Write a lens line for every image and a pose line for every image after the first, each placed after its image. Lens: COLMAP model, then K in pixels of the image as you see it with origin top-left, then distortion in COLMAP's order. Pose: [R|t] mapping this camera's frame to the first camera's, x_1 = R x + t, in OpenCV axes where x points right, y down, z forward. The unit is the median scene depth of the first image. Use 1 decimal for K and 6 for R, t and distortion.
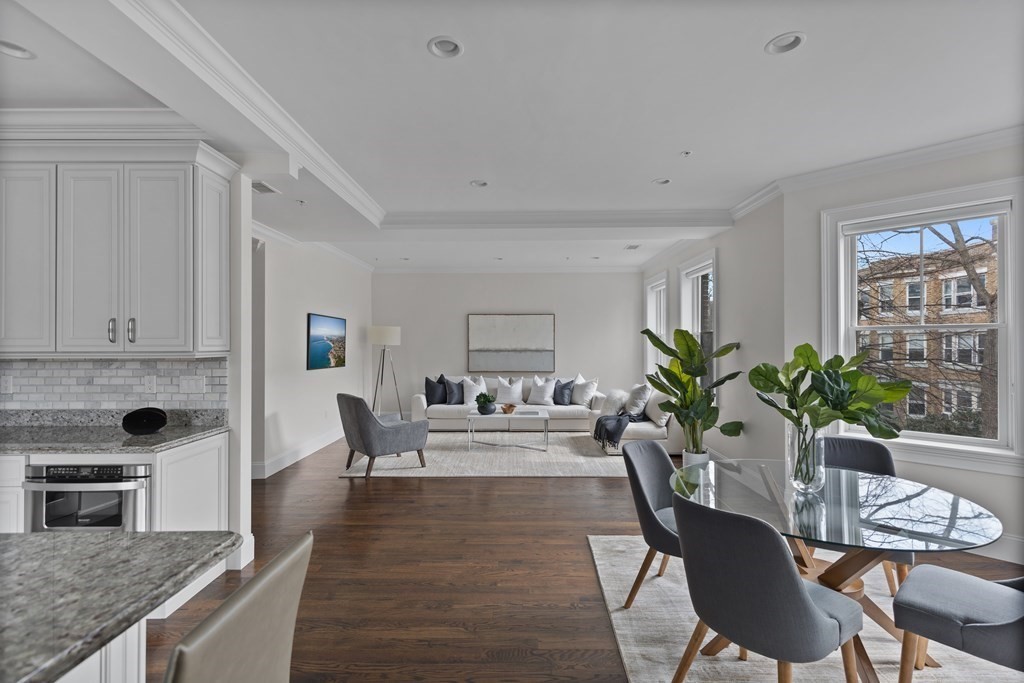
lens RADIAL K [[466.6, 0, 508.9], [0, 466.6, 340.5], [0, 0, 1]] dist [0.009526, -0.002958]
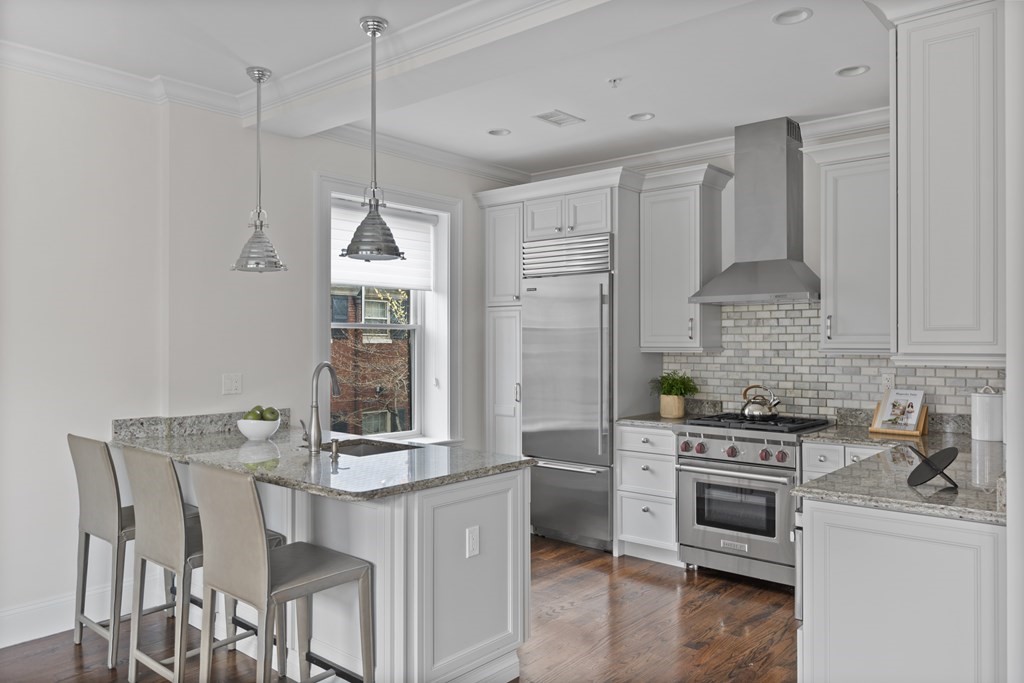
lens RADIAL K [[732.0, 0, 515.6], [0, 732.0, 339.8], [0, 0, 1]] dist [-0.019750, -0.002951]
pose [[-0.637500, 0.000866, -0.770450, 0.271572], [0.007435, 0.999960, -0.005028, 0.007030], [0.770415, -0.008934, -0.637480, 1.081985]]
